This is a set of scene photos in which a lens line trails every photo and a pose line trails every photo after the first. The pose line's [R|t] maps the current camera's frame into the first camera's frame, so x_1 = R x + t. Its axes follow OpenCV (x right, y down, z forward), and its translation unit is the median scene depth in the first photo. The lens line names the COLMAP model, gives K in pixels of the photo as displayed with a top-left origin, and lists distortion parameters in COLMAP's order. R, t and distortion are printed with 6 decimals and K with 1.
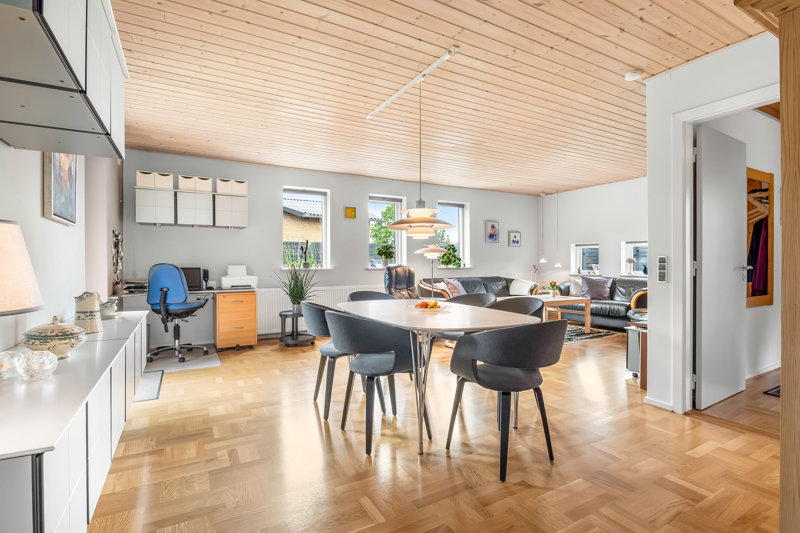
lens RADIAL K [[381.4, 0, 404.1], [0, 381.4, 266.5], [0, 0, 1]] dist [-0.014377, 0.003386]
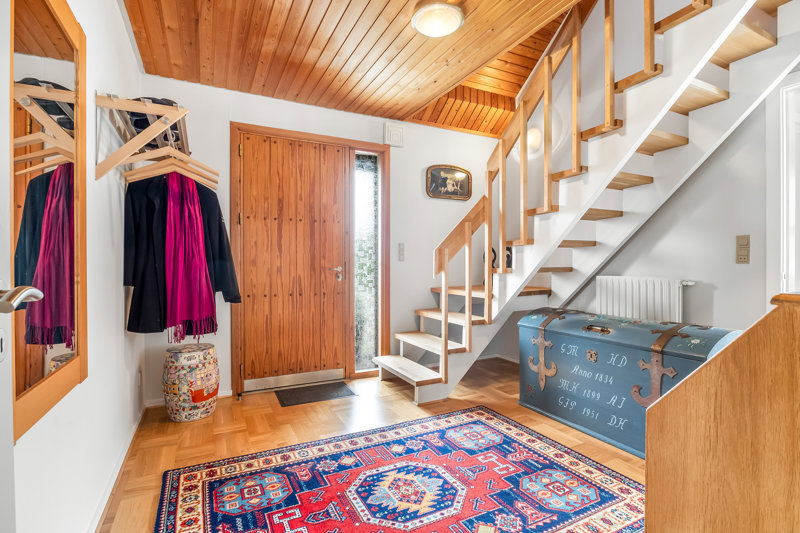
lens RADIAL K [[381.4, 0, 399.8], [0, 381.4, 266.4], [0, 0, 1]] dist [-0.014377, 0.003386]
pose [[0.035254, -0.002153, 0.999376, 0.376764], [0.004561, 0.999988, 0.001994, -0.006906], [-0.999368, 0.004488, 0.035264, 0.415813]]
